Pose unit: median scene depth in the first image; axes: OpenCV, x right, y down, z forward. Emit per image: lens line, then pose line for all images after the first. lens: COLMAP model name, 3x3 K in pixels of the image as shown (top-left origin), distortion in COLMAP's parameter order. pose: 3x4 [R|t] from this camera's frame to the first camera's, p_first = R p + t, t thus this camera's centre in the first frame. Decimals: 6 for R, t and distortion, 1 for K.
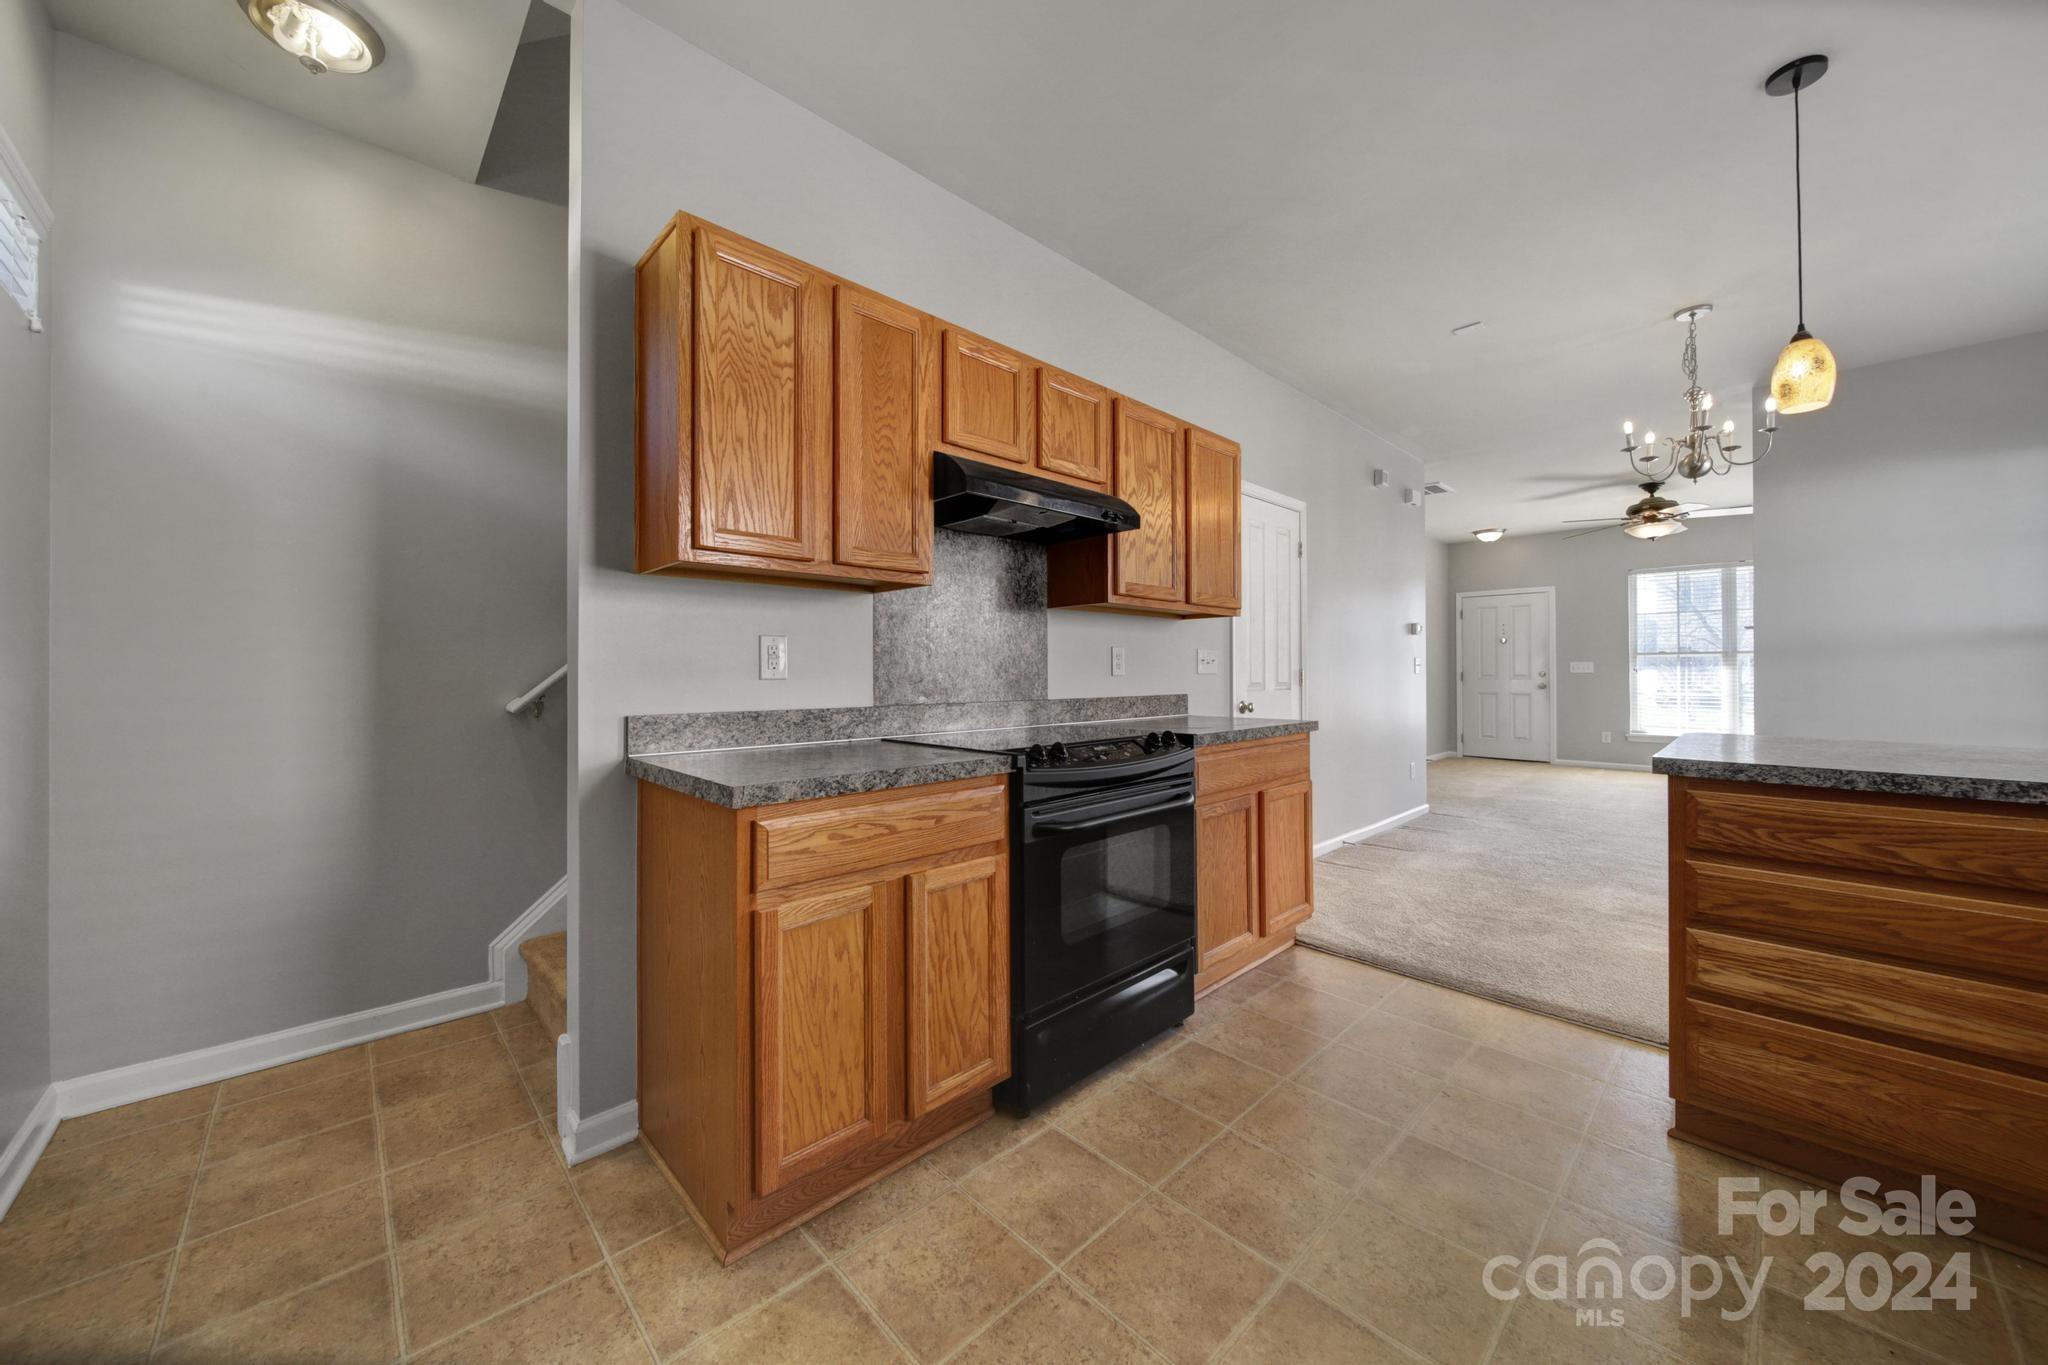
lens RADIAL K [[737.3, 0, 1023.8], [0, 737.3, 667.1], [0, 0, 1]] dist [0.000649, 0.000016]
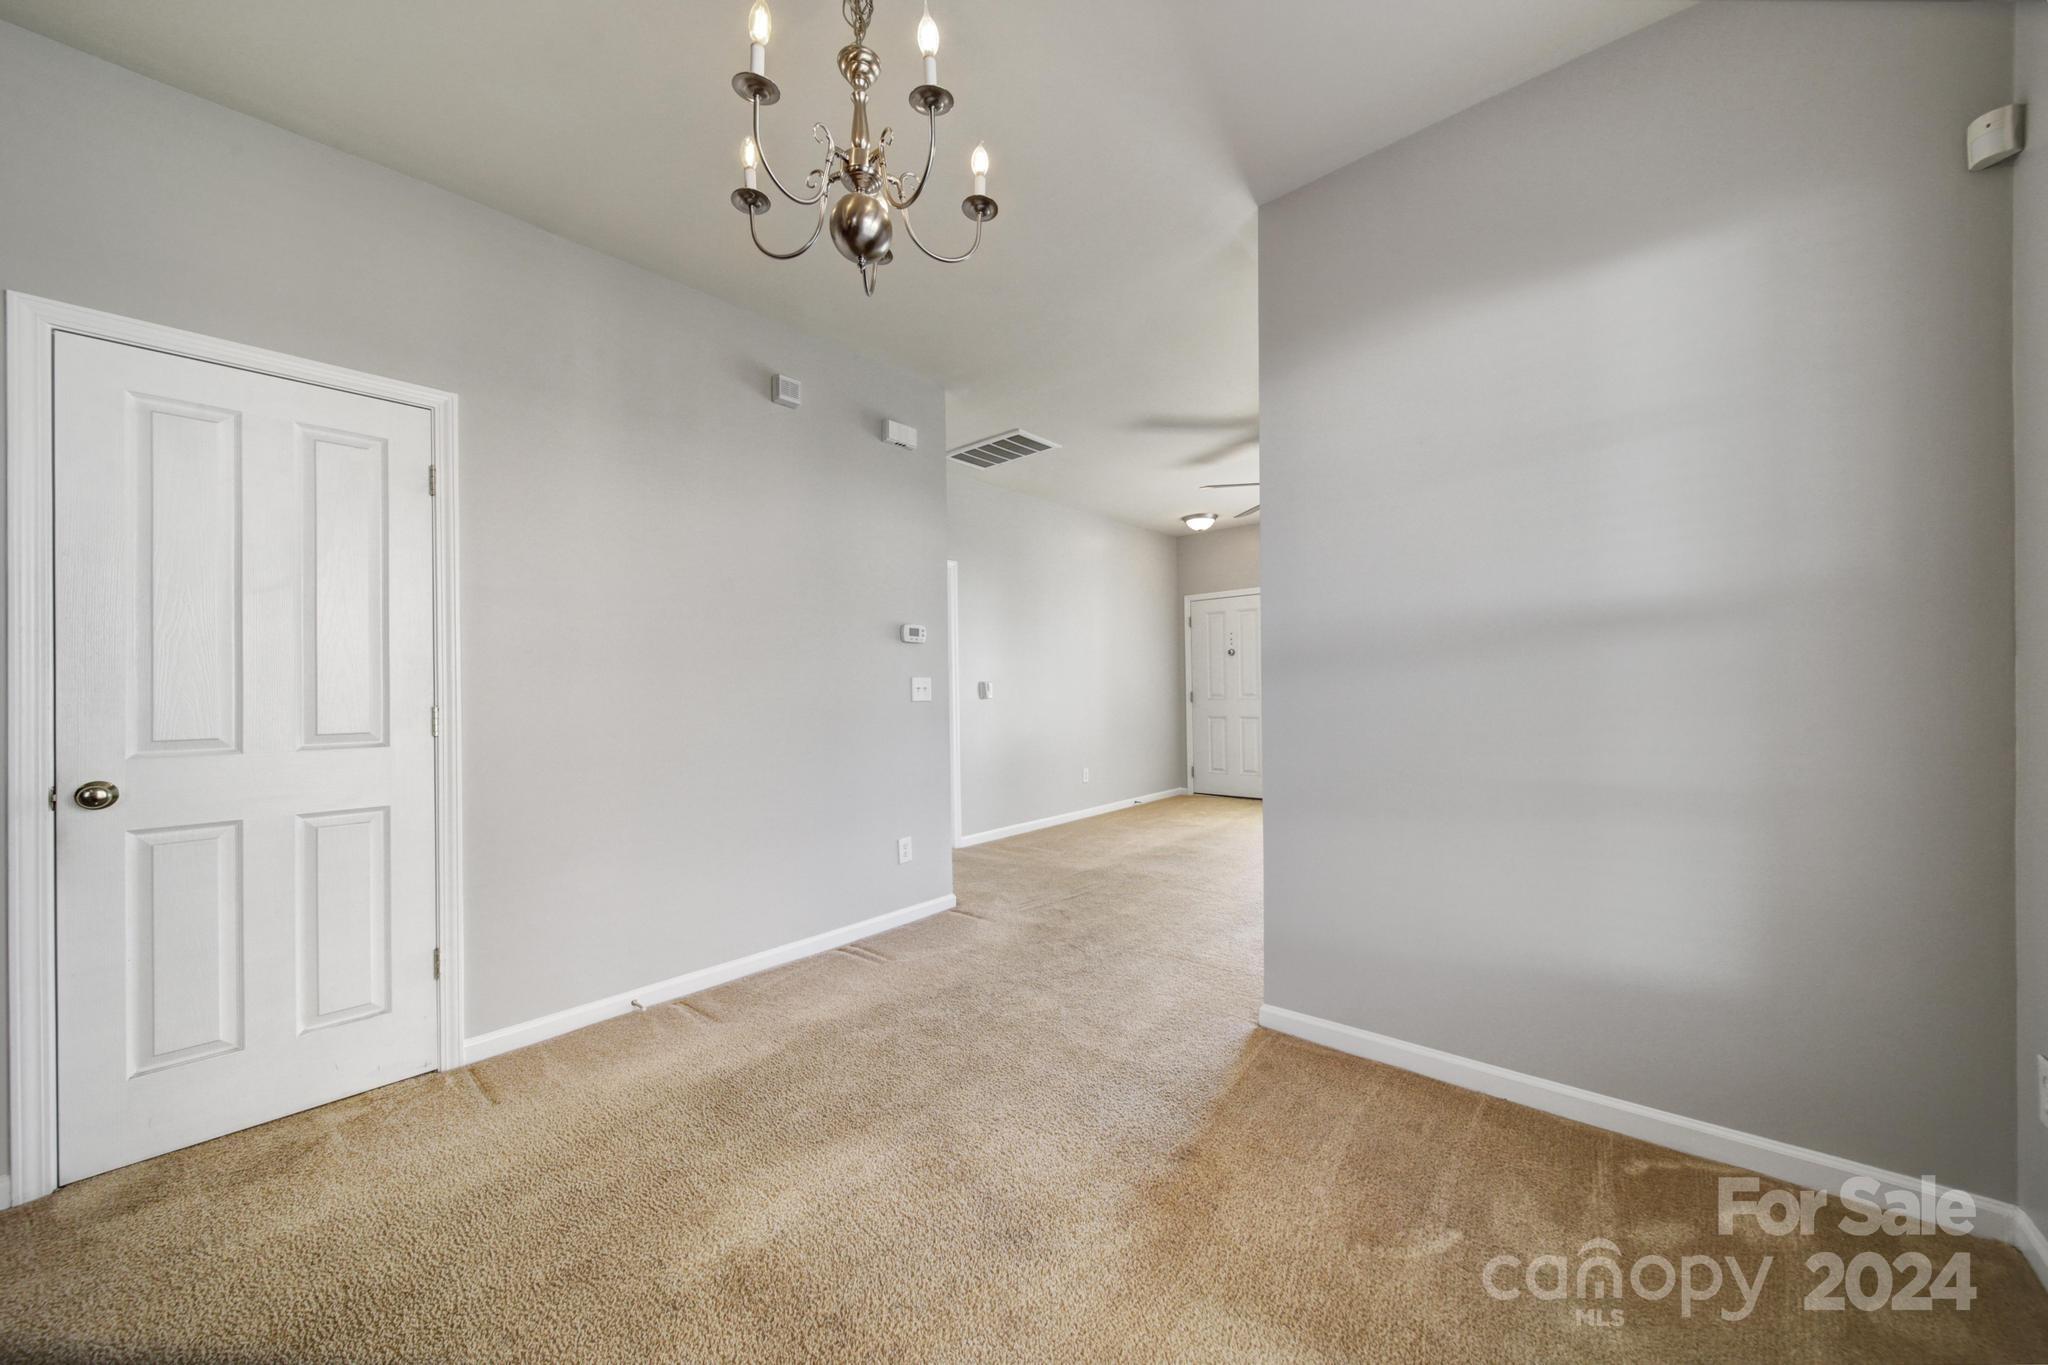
lens RADIAL K [[729.3, 0, 1021.0], [0, 729.3, 678.0], [0, 0, 1]] dist [0.000724, -0.000090]
pose [[0.996646, 0.001944, 0.081814, 0.371305], [-0.001875, 0.999998, -0.000924, -0.007978], [-0.081816, 0.000767, 0.996647, 0.223999]]
